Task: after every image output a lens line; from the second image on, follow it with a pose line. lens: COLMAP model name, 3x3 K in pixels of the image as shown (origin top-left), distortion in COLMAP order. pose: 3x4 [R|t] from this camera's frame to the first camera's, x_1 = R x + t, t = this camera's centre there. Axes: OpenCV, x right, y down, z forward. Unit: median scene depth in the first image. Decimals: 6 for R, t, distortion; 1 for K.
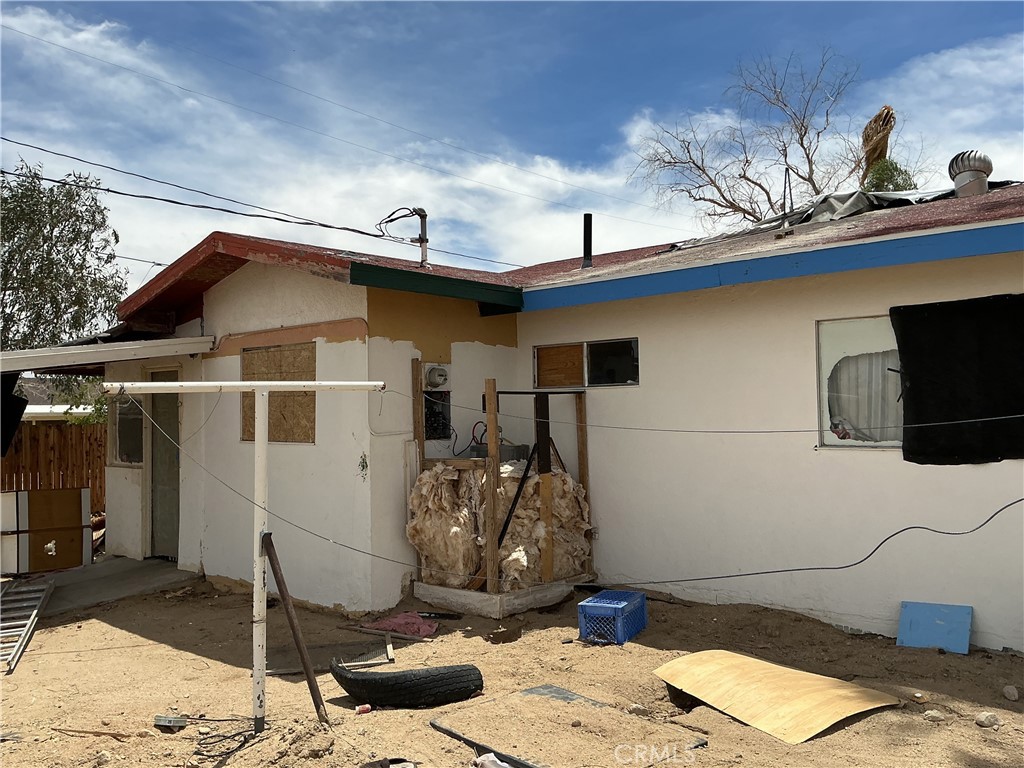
lens RADIAL K [[853.6, 0, 512.0], [0, 853.6, 384.0], [0, 0, 1]] dist [0.133666, -0.303483]
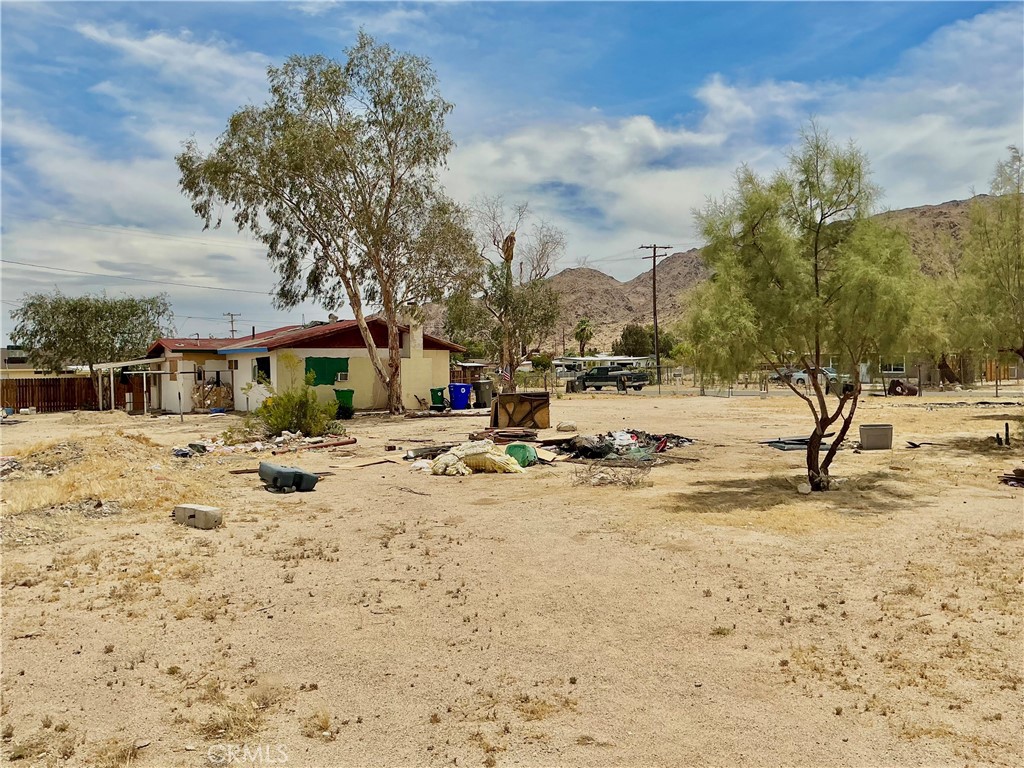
lens RADIAL K [[1002.7, 0, 512.0], [0, 1002.7, 384.0], [0, 0, 1]] dist [-0.002286, 0.011108]
pose [[0.980623, 0.011138, -0.195585, 0.189550], [-0.001687, 0.998826, 0.048421, -0.013391], [0.195895, -0.047153, 0.979491, -0.293765]]
